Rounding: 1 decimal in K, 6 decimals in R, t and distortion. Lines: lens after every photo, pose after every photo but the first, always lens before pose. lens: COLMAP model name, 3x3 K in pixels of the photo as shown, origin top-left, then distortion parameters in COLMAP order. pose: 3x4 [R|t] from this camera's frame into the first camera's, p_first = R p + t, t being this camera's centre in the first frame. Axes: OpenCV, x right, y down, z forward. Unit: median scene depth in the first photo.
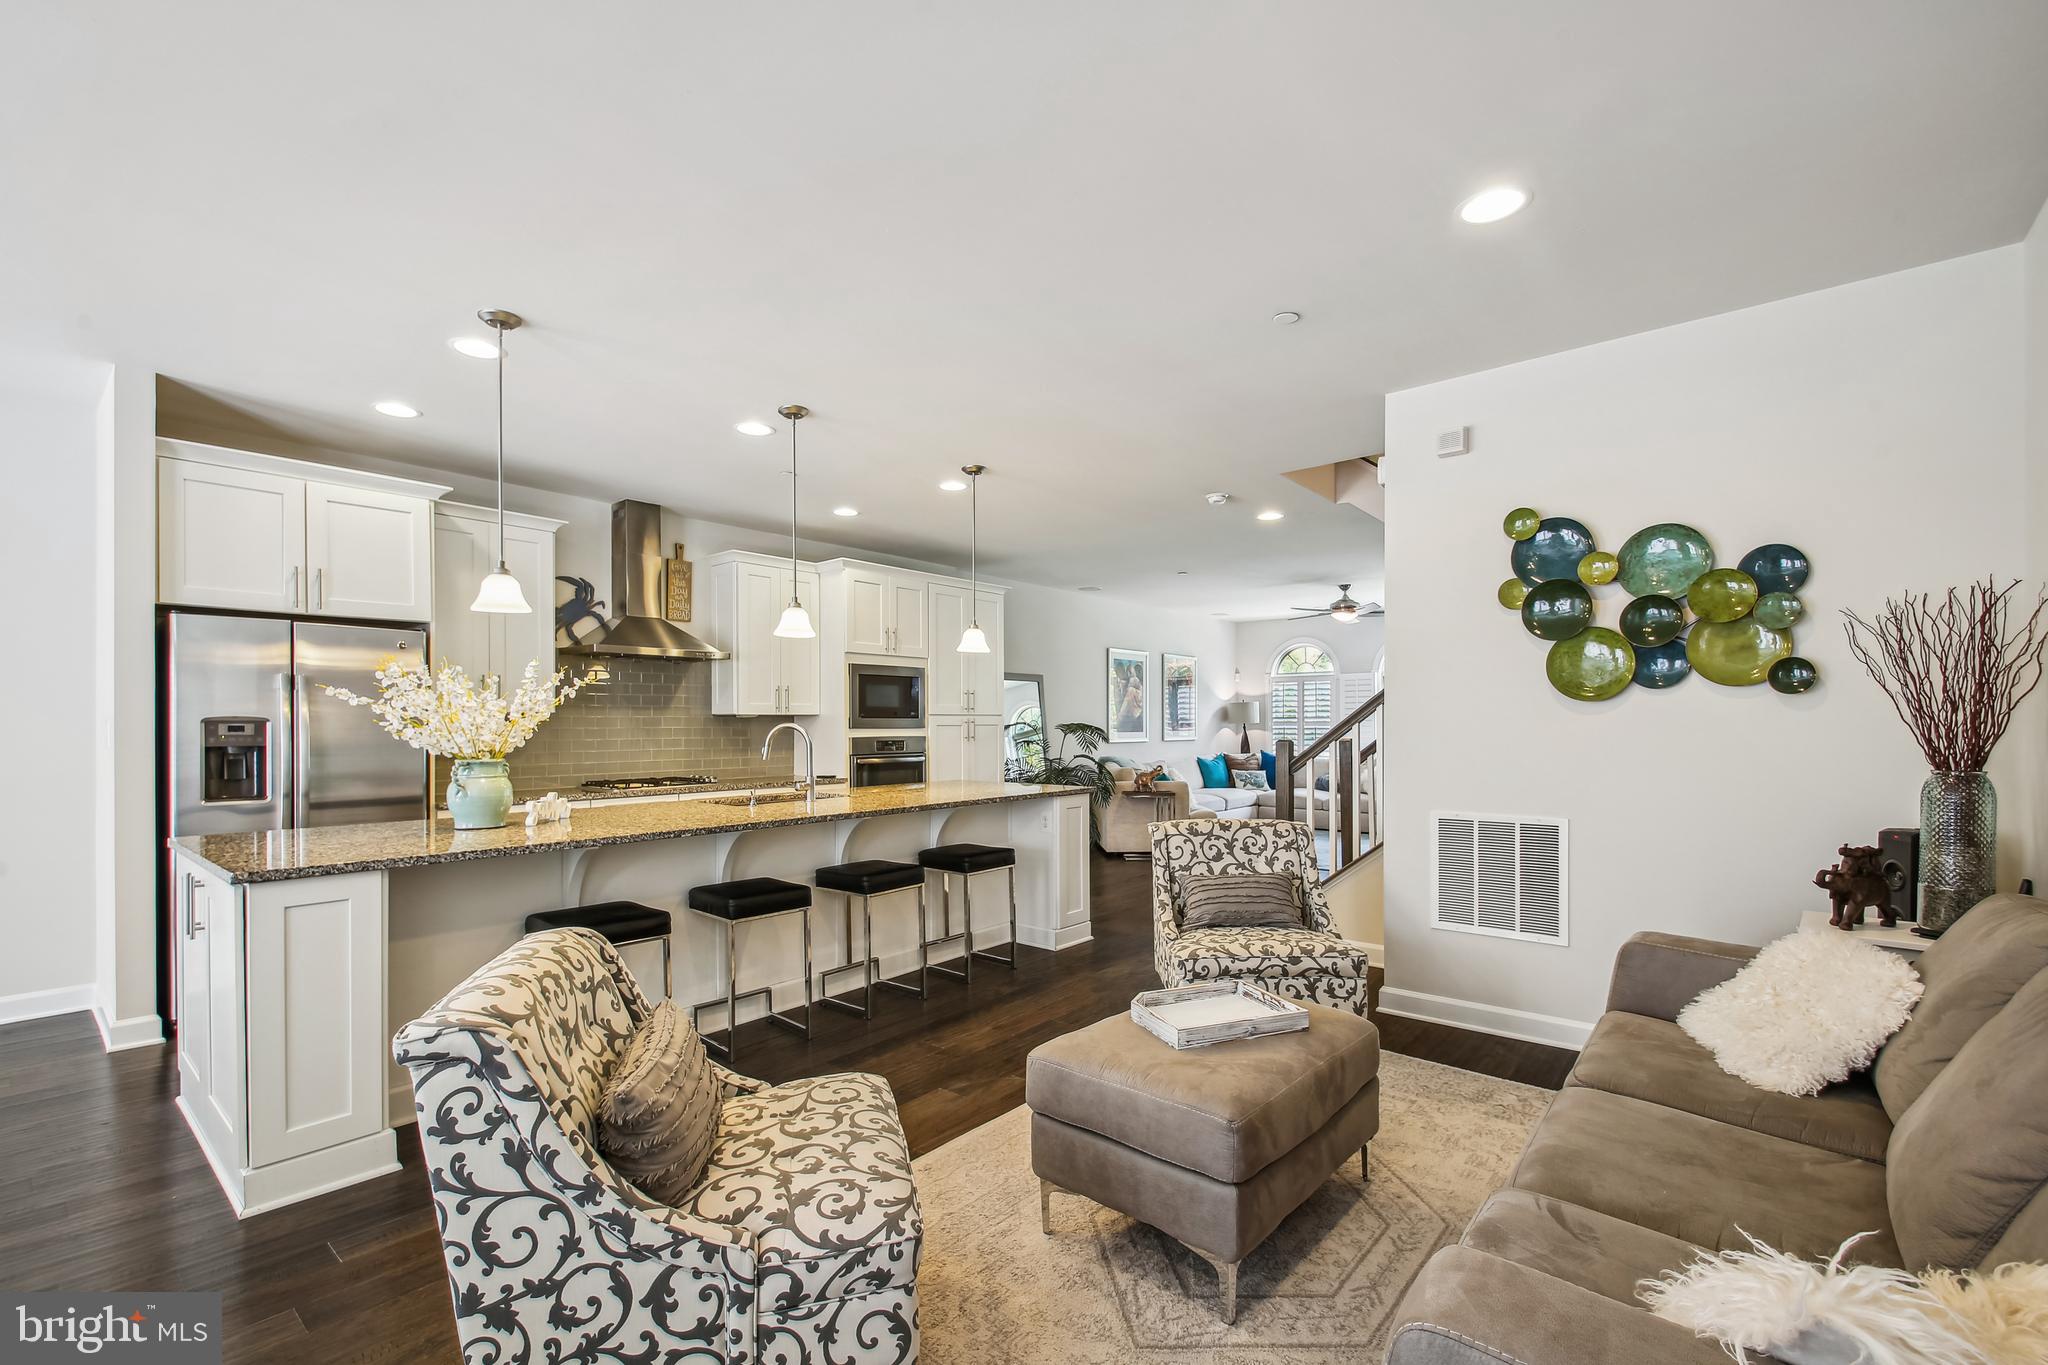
lens RADIAL K [[898.7, 0, 1018.6], [0, 898.7, 700.0], [0, 0, 1]] dist [0.000804, -0.000501]
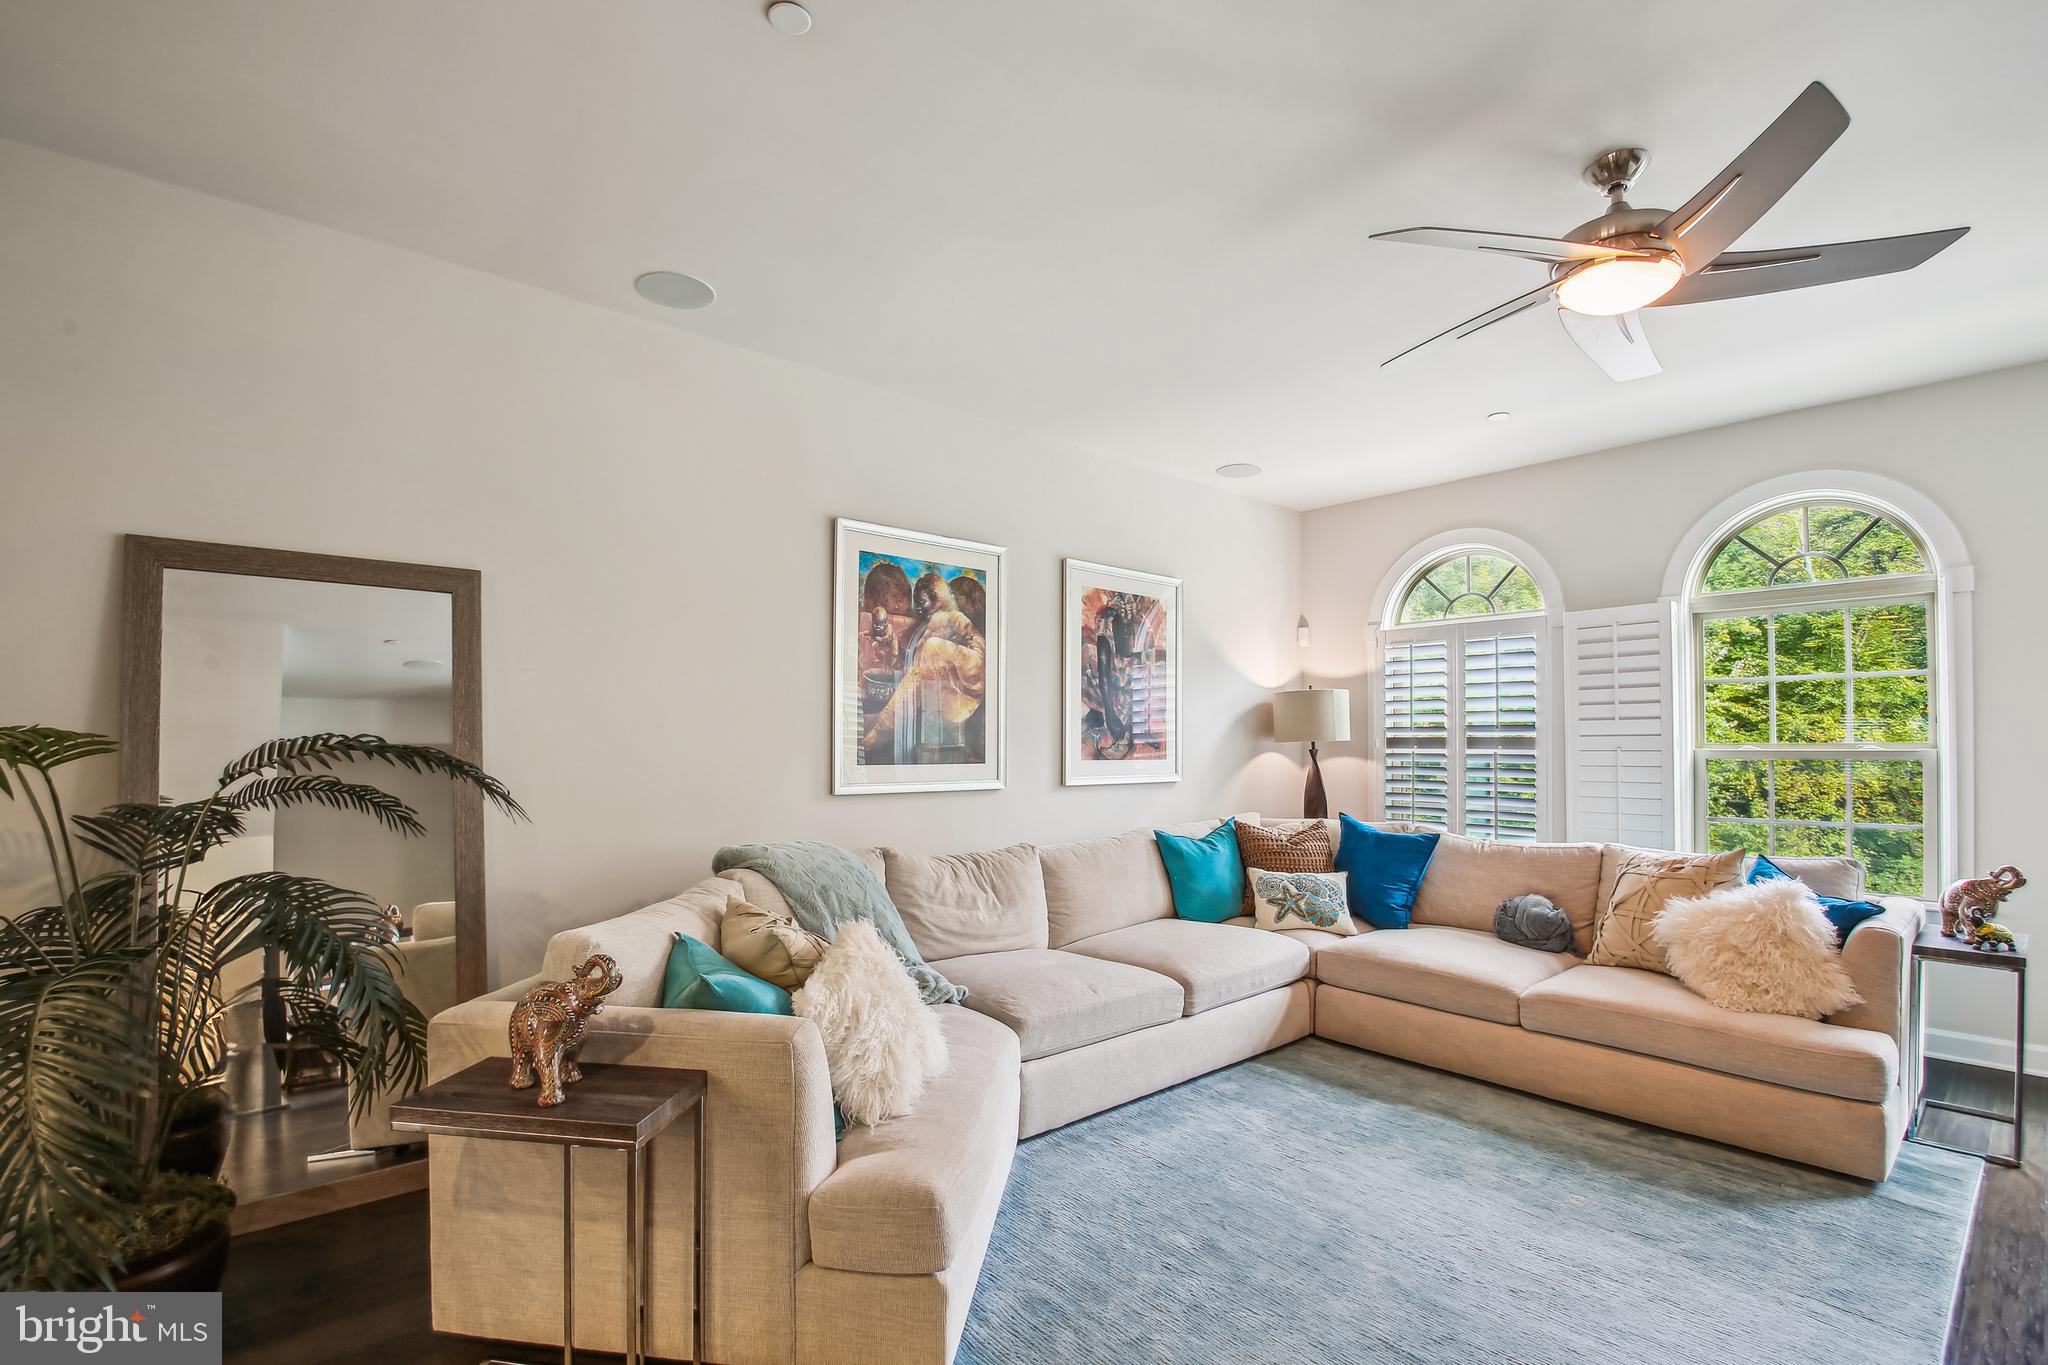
lens RADIAL K [[898.7, 0, 1034.2], [0, 898.7, 729.6], [0, 0, 1]] dist [0.000804, -0.000501]
pose [[0.986791, -0.005035, -0.161918, 0.208008], [0.004795, 0.999987, -0.001872, 0.021621], [0.161925, 0.001071, 0.986802, 0.620868]]
